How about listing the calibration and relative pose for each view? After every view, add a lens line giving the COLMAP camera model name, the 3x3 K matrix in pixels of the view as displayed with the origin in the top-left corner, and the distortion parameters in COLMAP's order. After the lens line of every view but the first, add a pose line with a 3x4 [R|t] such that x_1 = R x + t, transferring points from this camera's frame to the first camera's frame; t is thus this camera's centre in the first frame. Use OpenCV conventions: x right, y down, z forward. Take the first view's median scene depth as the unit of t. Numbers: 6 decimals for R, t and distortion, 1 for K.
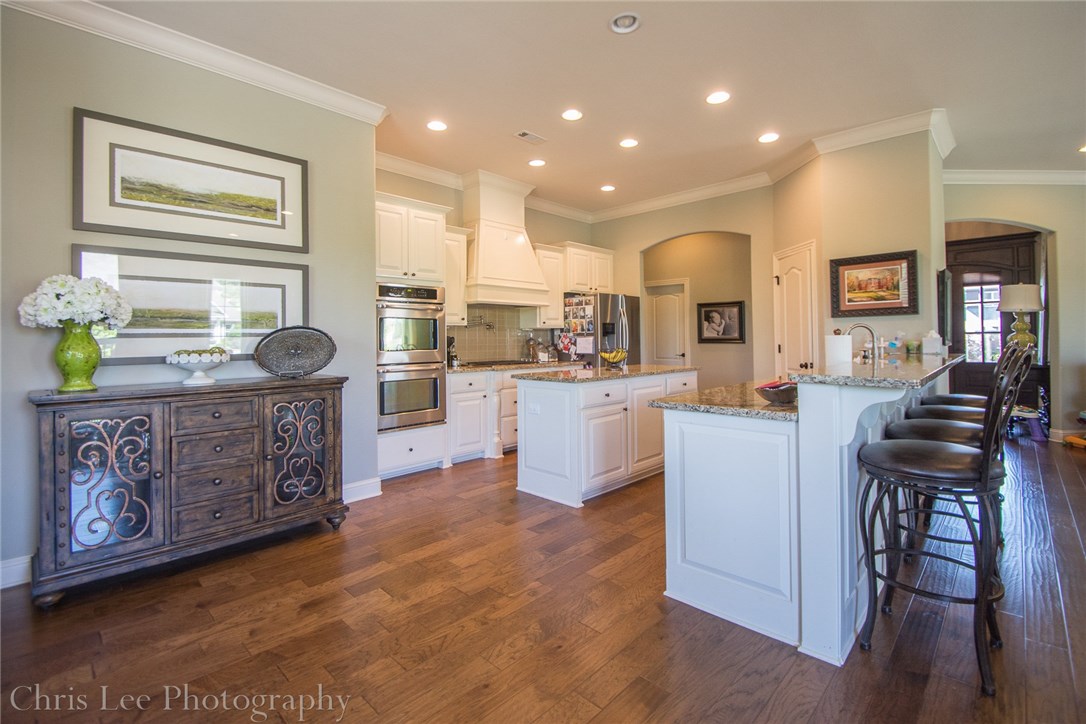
lens RADIAL K [[486.3, 0, 538.6], [0, 486.3, 332.7], [0, 0, 1]] dist [0.012310, -0.015728]
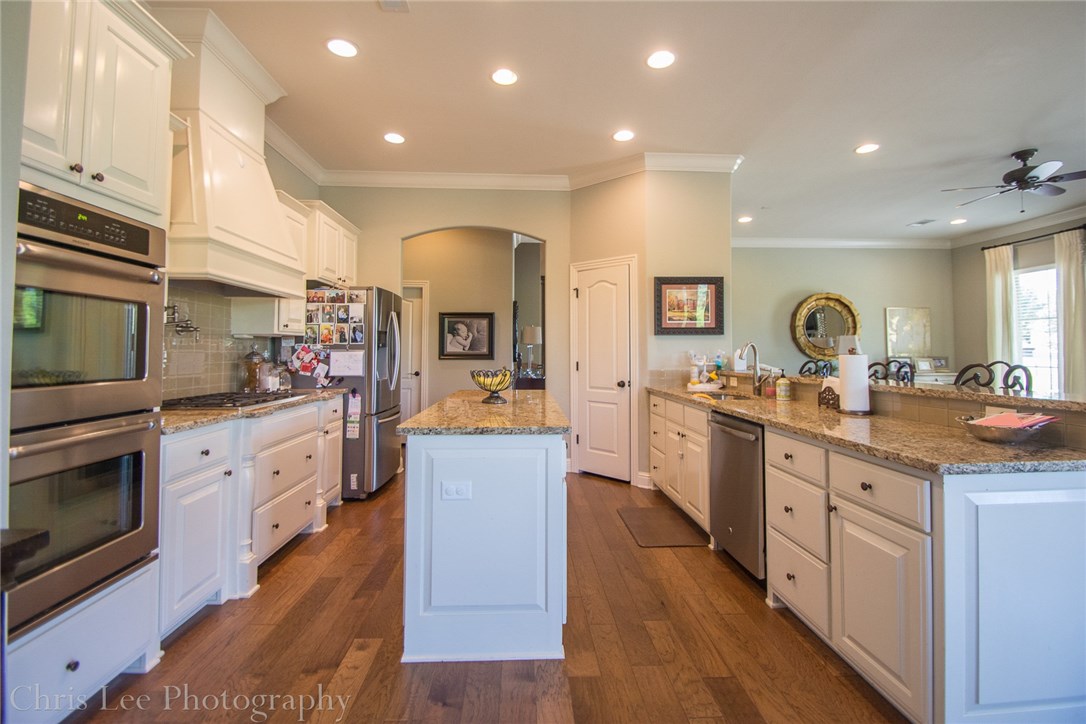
lens RADIAL K [[486.3, 0, 538.6], [0, 486.3, 332.7], [0, 0, 1]] dist [0.012310, -0.015728]
pose [[0.682910, 0.039412, 0.729438, -0.207780], [-0.018455, 0.999156, -0.036706, 0.003844], [-0.730269, 0.011605, 0.683061, 0.361677]]
